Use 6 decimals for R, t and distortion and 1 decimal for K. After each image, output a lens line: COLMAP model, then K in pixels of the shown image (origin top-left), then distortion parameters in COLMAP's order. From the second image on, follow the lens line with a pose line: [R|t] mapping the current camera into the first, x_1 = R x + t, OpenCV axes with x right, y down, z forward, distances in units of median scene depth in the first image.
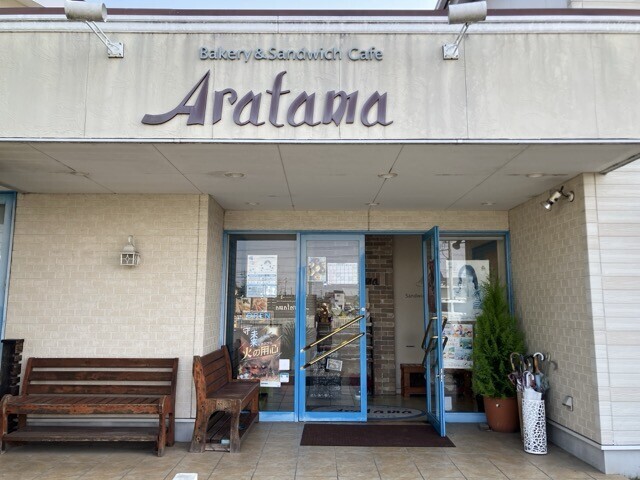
lens RADIAL K [[518.2, 0, 318.4], [0, 518.2, 242.4], [0, 0, 1]] dist [0.043266, -0.012452]
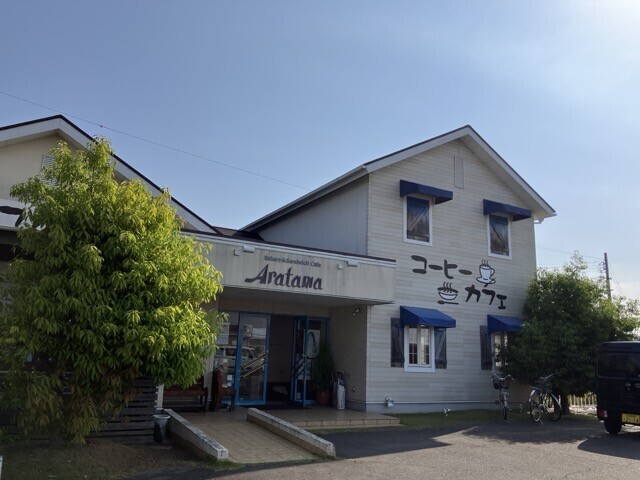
lens RADIAL K [[518.2, 0, 318.4], [0, 518.2, 242.4], [0, 0, 1]] dist [0.043266, -0.012452]
pose [[0.868869, 0.132872, 0.476878, -1.324548], [-0.093798, 0.990043, -0.104957, -0.175758], [-0.486075, 0.046463, 0.872681, -1.591409]]
